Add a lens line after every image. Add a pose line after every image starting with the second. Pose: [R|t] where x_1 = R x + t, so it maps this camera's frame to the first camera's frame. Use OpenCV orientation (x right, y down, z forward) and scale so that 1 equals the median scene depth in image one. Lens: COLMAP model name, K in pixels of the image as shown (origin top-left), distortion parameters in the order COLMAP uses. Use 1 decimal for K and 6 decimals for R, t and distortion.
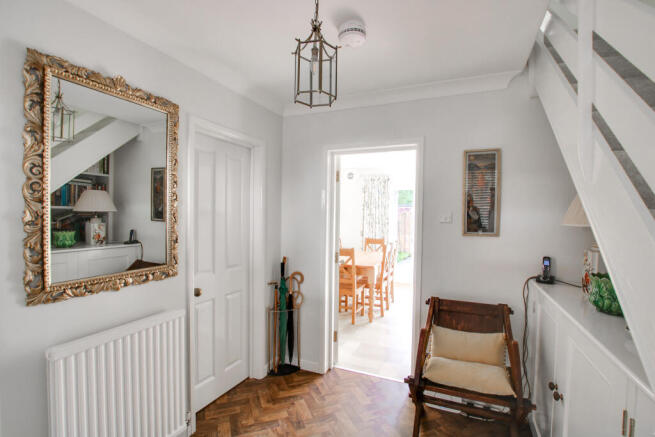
lens RADIAL K [[318.1, 0, 331.8], [0, 318.1, 222.1], [0, 0, 1]] dist [-0.002742, -0.000308]
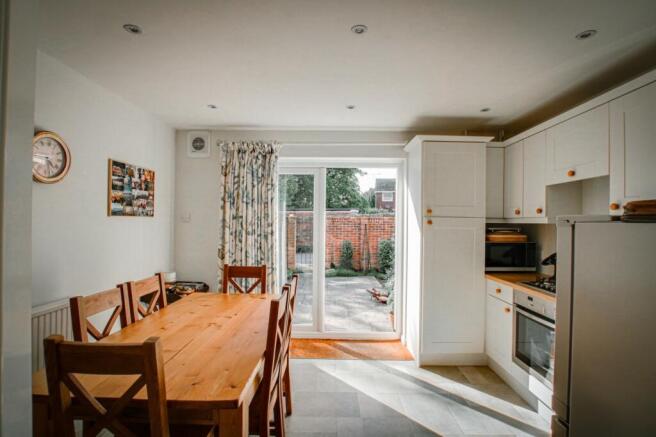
lens RADIAL K [[318.6, 0, 332.3], [0, 318.6, 222.1], [0, 0, 1]] dist [-0.002742, -0.000308]
pose [[0.922840, 0.002509, 0.385175, 0.065969], [0.006583, 0.999730, -0.022286, -0.002533], [-0.385127, 0.023102, 0.922574, 0.467358]]
